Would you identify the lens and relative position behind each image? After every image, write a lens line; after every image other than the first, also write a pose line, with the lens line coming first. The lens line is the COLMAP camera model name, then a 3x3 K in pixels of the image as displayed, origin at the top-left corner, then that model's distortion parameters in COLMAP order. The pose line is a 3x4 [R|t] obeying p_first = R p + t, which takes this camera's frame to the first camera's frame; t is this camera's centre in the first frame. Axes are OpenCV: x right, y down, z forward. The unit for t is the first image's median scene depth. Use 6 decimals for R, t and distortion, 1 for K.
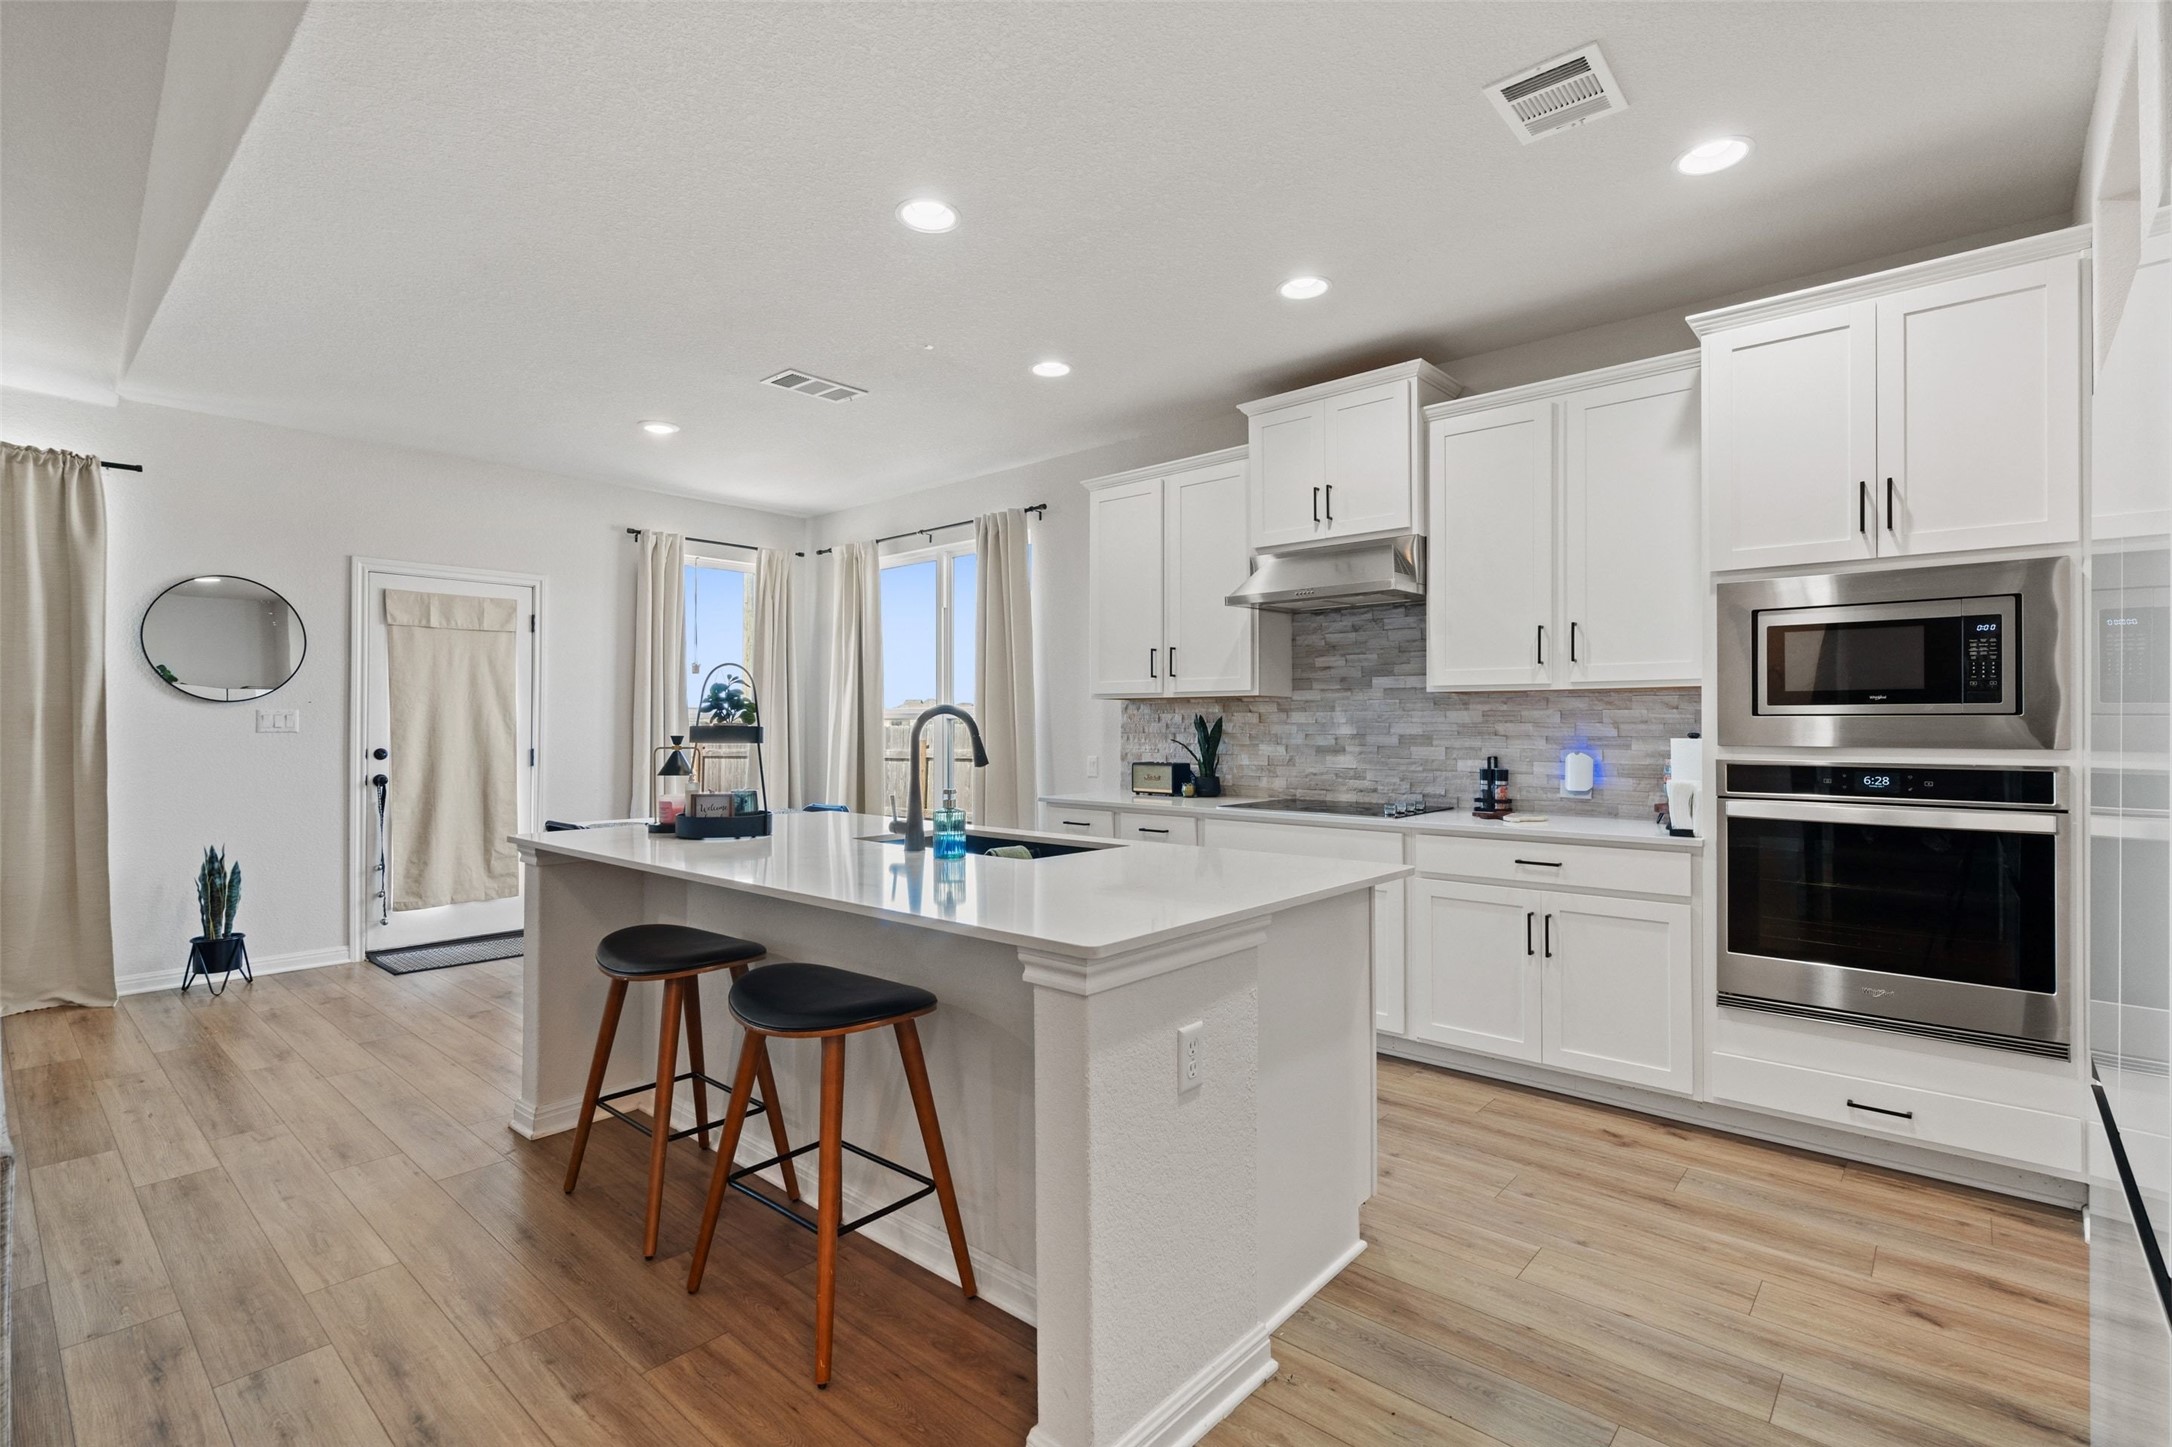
lens RADIAL K [[1024.0, 0, 1086.0], [0, 1024.0, 723.5], [0, 0, 1]] dist [0.002750, 0.000146]
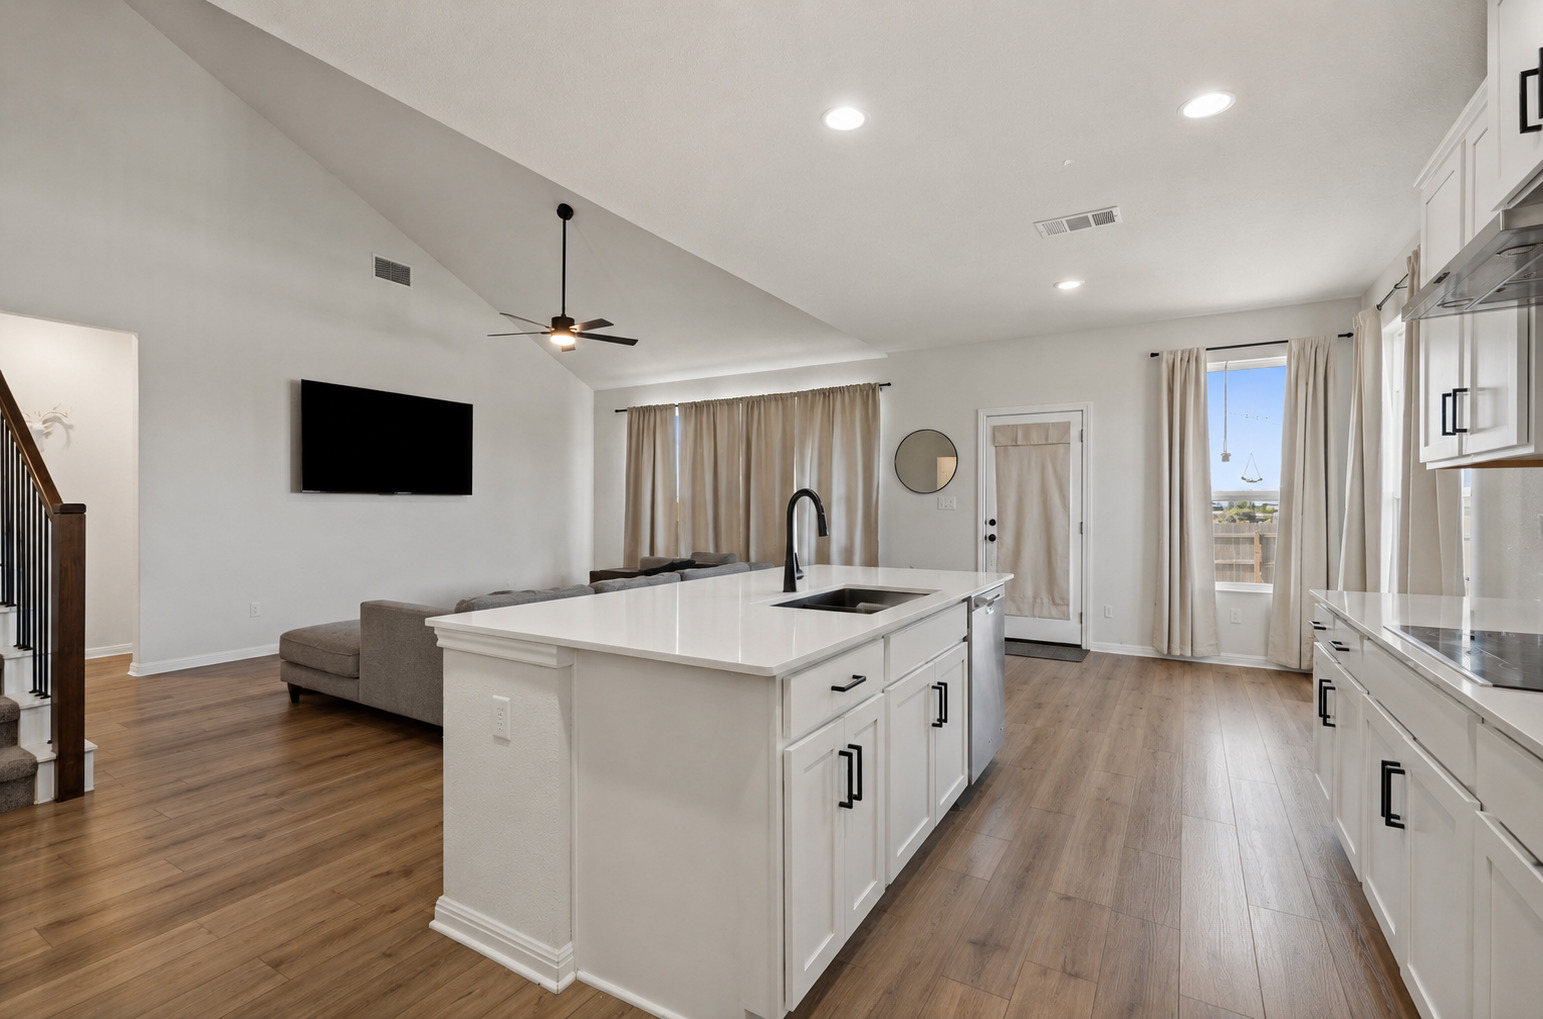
lens RADIAL K [[713.9, 0, 771.5], [0, 713.9, 509.5], [0, 0, 1]] dist [0.000420, -0.000005]
pose [[0.200532, 0.000211, -0.979687, 0.408342], [0.004494, 0.999989, 0.001136, 0.005170], [0.979677, -0.004631, 0.200529, 0.397378]]
